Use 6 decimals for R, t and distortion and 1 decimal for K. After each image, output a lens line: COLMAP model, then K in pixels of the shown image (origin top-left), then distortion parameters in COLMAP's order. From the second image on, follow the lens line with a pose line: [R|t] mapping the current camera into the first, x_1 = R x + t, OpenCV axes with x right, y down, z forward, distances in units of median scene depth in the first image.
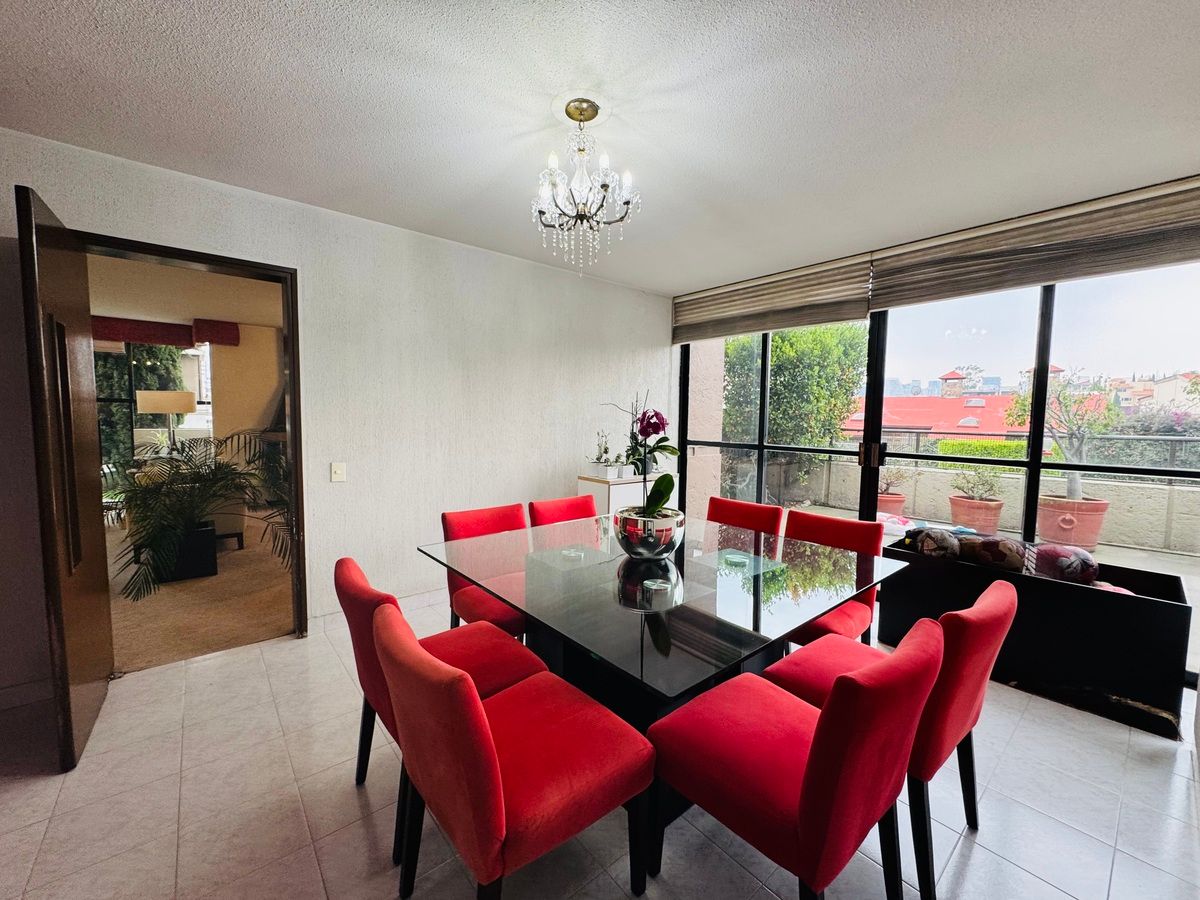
lens RADIAL K [[479.2, 0, 600.0], [0, 479.2, 450.0], [0, 0, 1]] dist [-0.004026, 0.000169]
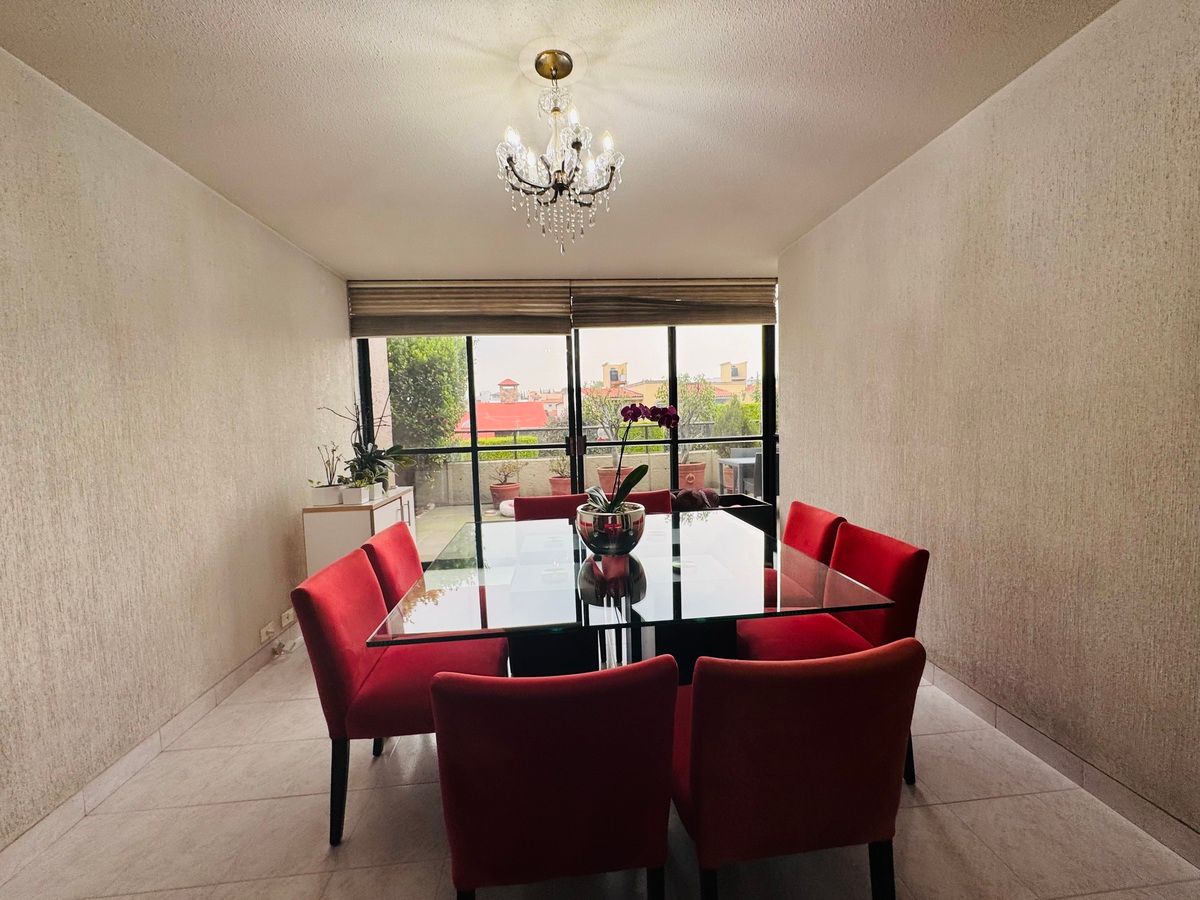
lens RADIAL K [[479.2, 0, 600.0], [0, 479.2, 450.0], [0, 0, 1]] dist [-0.004026, 0.000169]
pose [[0.571590, -0.083574, 0.816272, -0.396195], [0.097752, 0.994651, 0.033387, -0.014392], [-0.814696, 0.060709, 0.576701, 0.241974]]
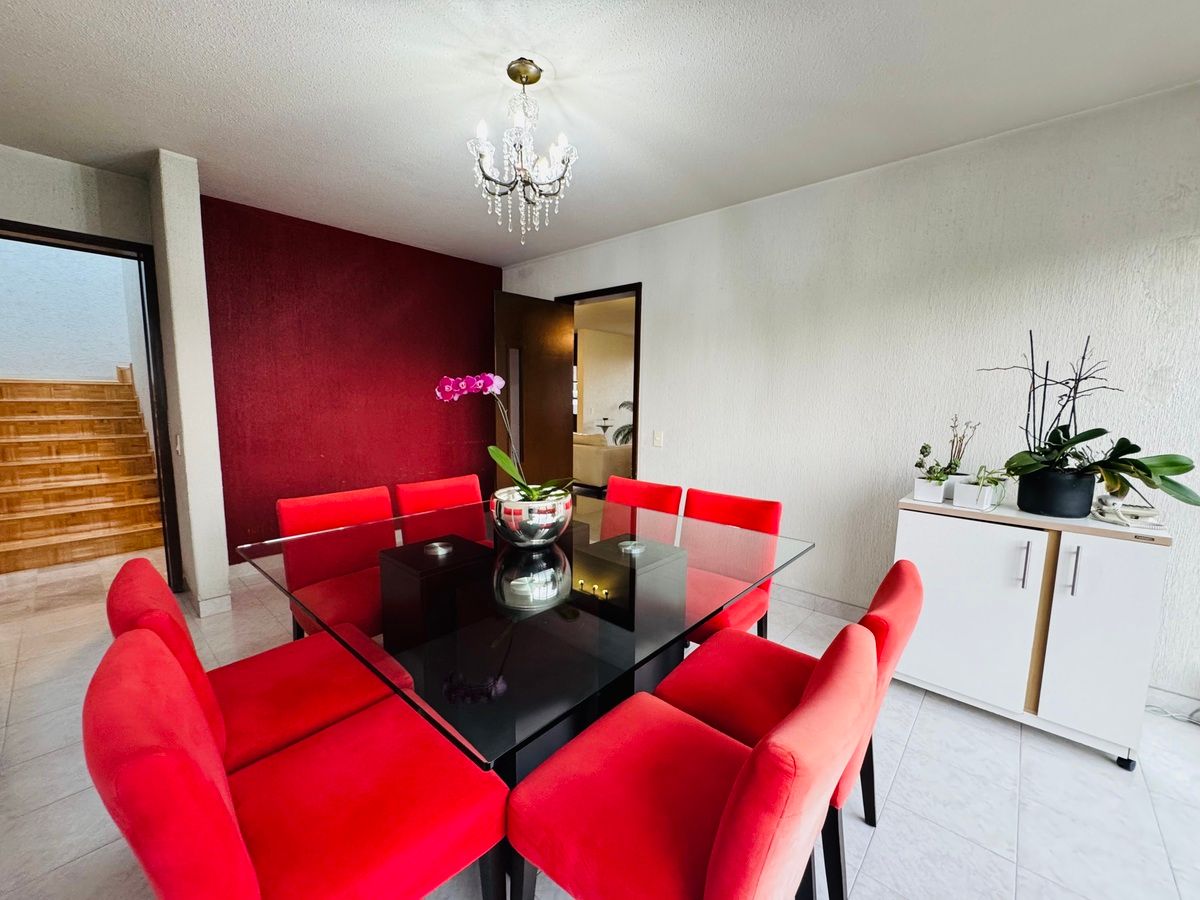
lens RADIAL K [[479.2, 0, 600.0], [0, 479.2, 450.0], [0, 0, 1]] dist [-0.004026, 0.000169]
pose [[0.135358, 0.104392, -0.985282, 0.534786], [-0.085985, 0.991920, 0.093282, -0.021166], [0.987059, 0.072093, 0.143241, 0.552157]]
